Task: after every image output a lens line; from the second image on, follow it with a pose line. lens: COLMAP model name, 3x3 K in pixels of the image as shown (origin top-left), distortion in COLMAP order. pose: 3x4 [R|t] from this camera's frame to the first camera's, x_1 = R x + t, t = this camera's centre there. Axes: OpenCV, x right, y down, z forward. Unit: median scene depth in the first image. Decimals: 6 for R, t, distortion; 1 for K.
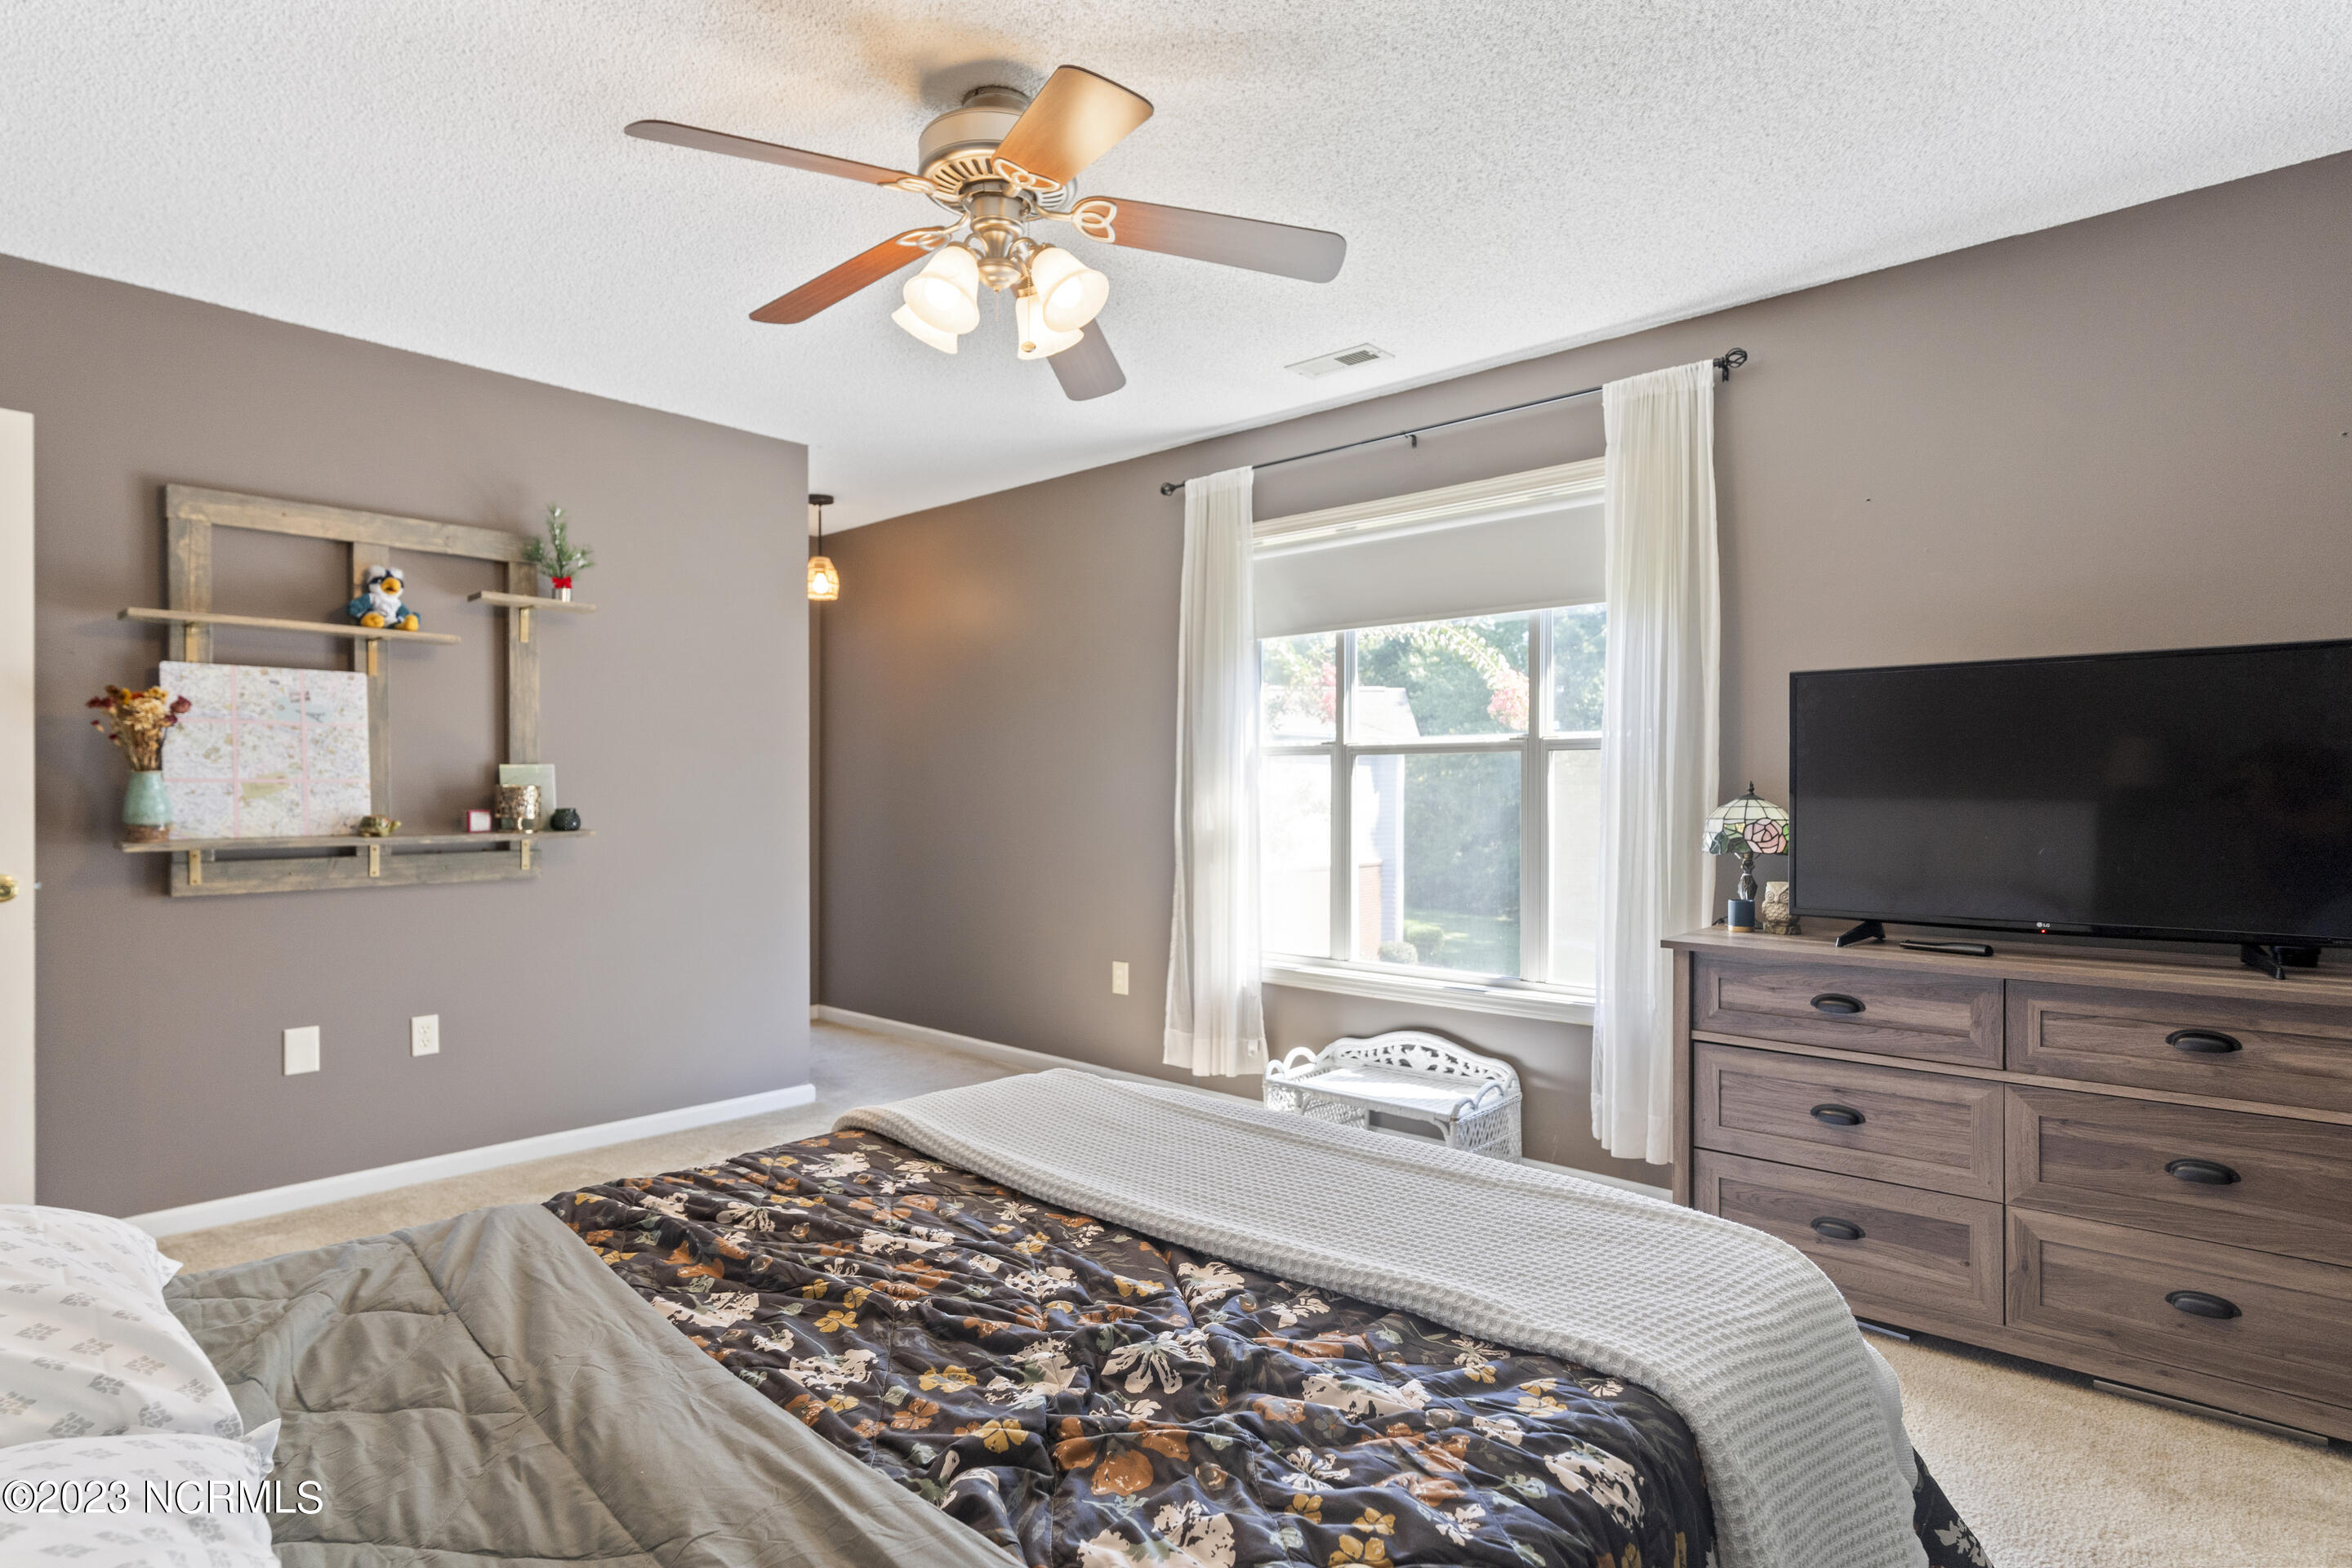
lens RADIAL K [[1213.2, 0, 1255.8], [0, 1213.2, 780.3], [0, 0, 1]] dist [-0.002334, -0.000197]
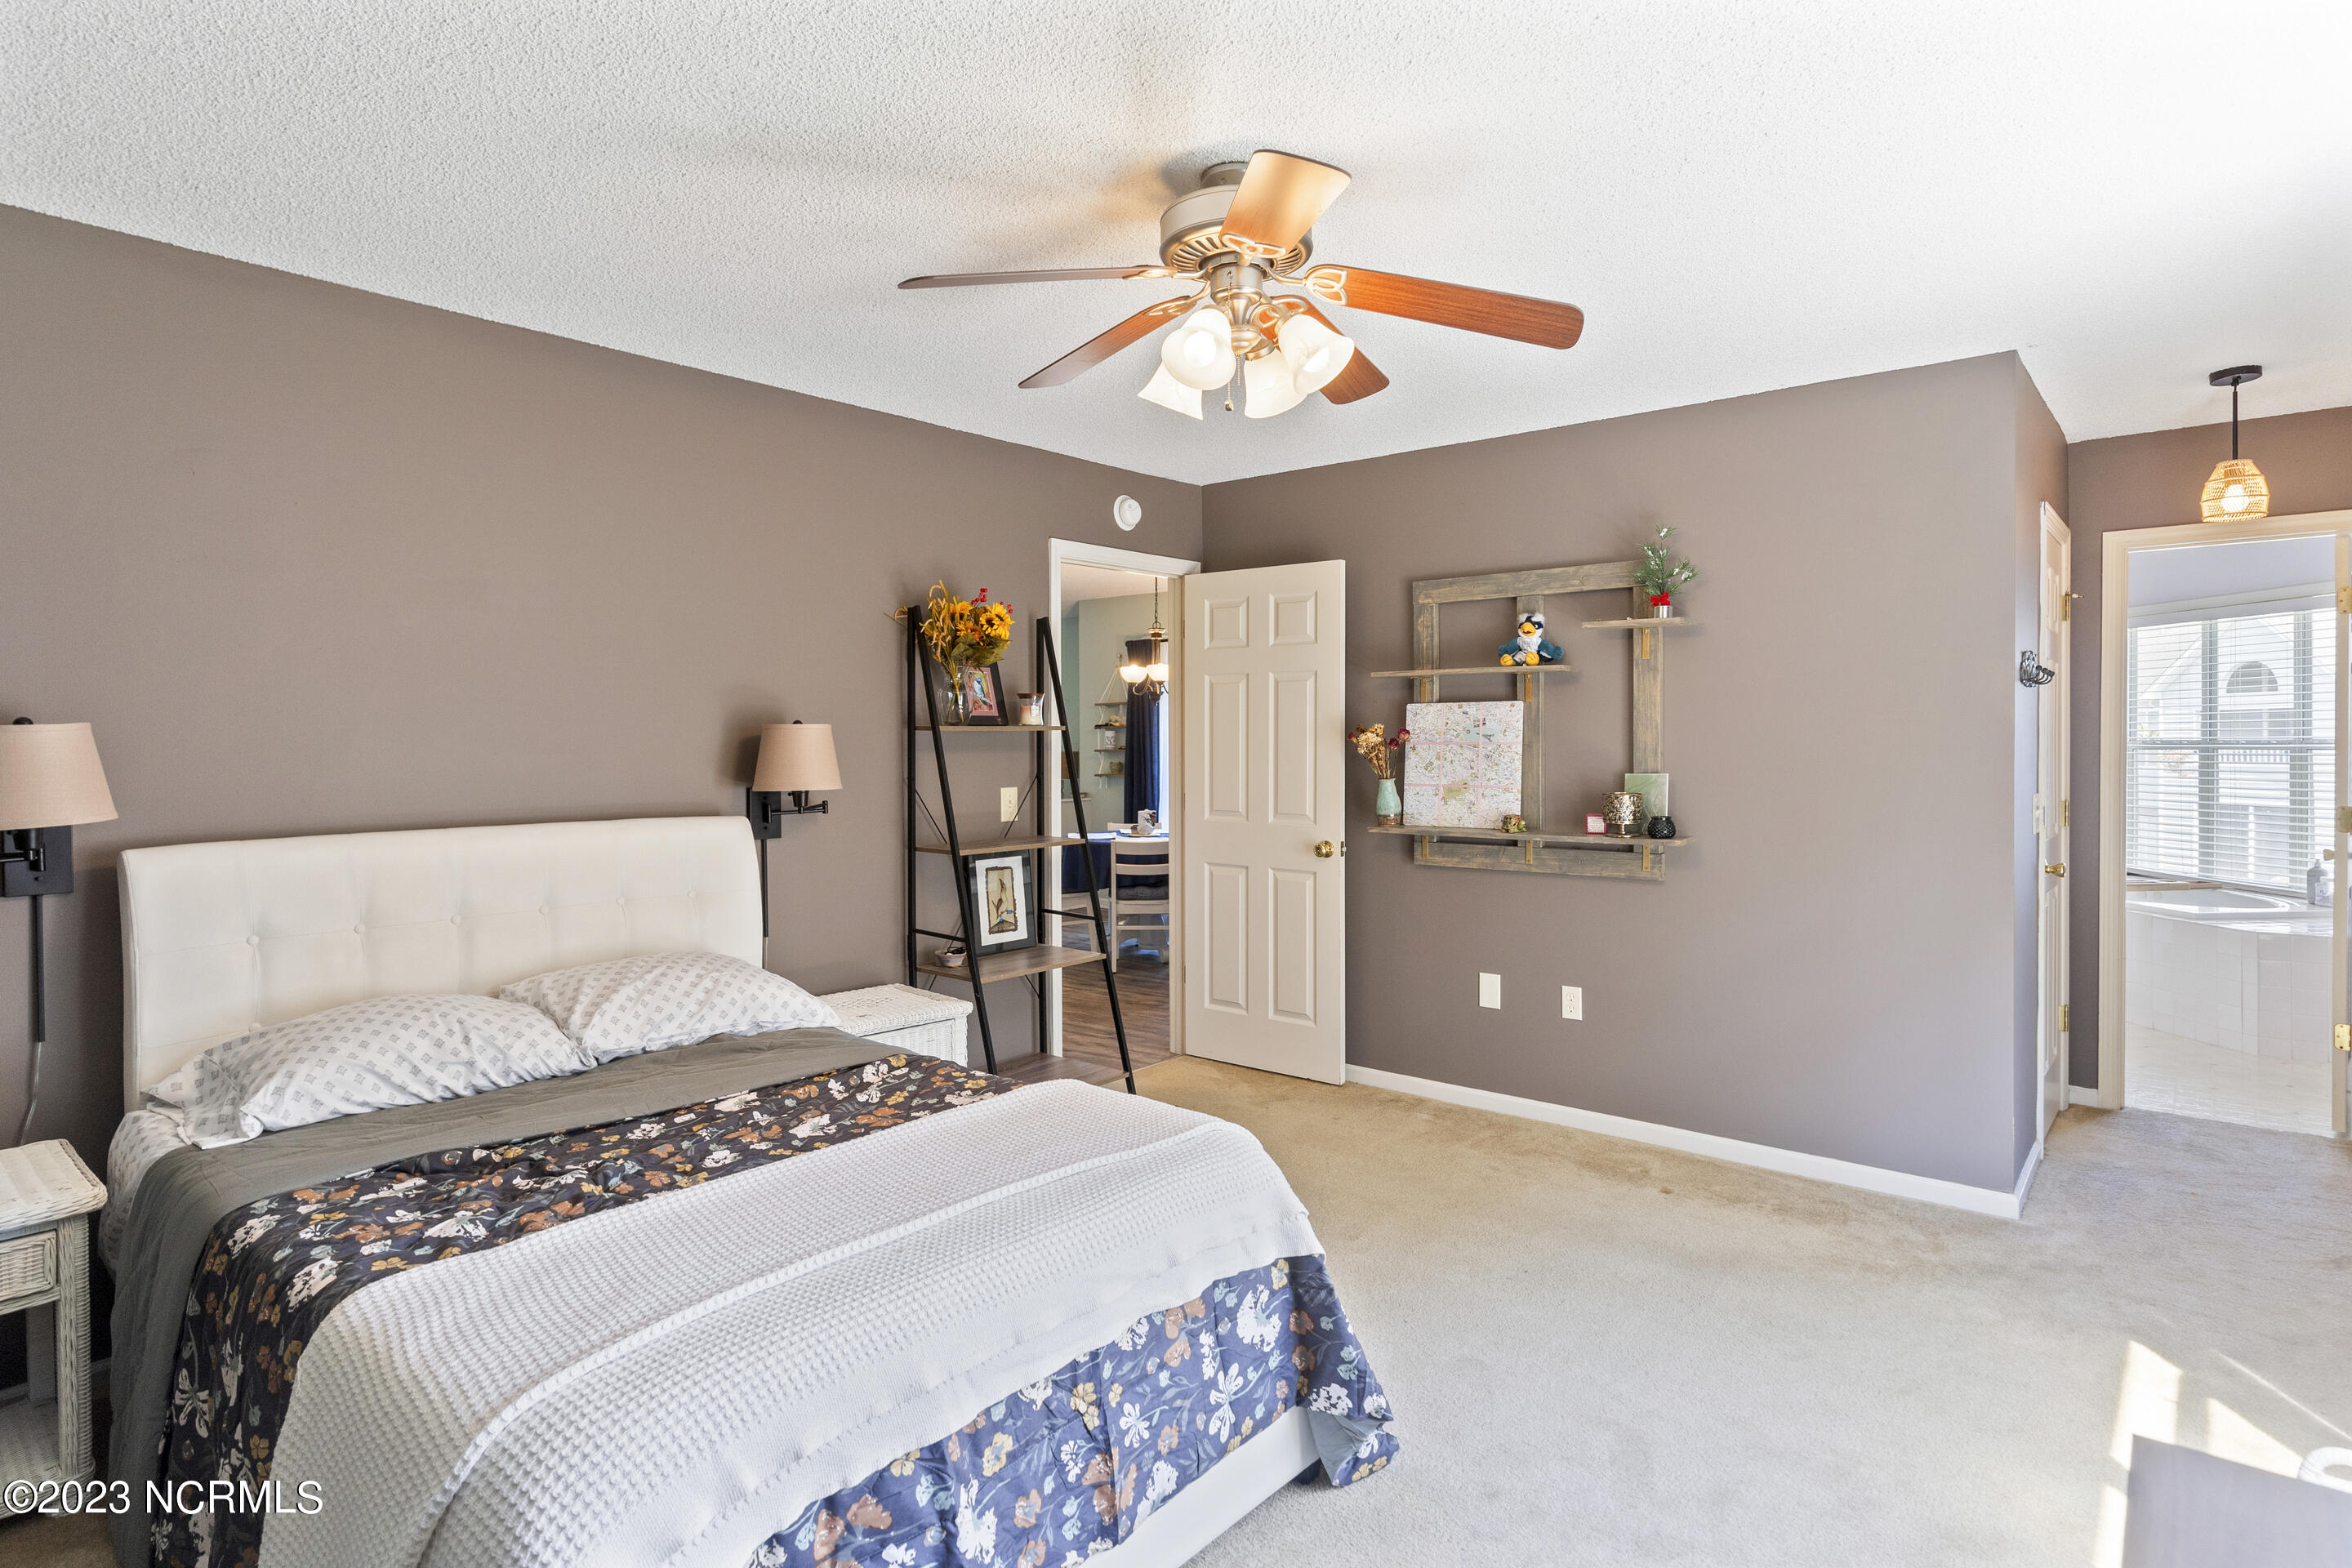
lens RADIAL K [[1236.1, 0, 1159.6], [0, 1236.1, 759.0], [0, 0, 1]] dist [0.001412, 0.000336]
pose [[-0.013654, 0.007122, -0.999881, 0.552367], [0.003599, 0.999969, 0.007074, -0.039058], [0.999900, -0.003502, -0.013680, 0.651896]]
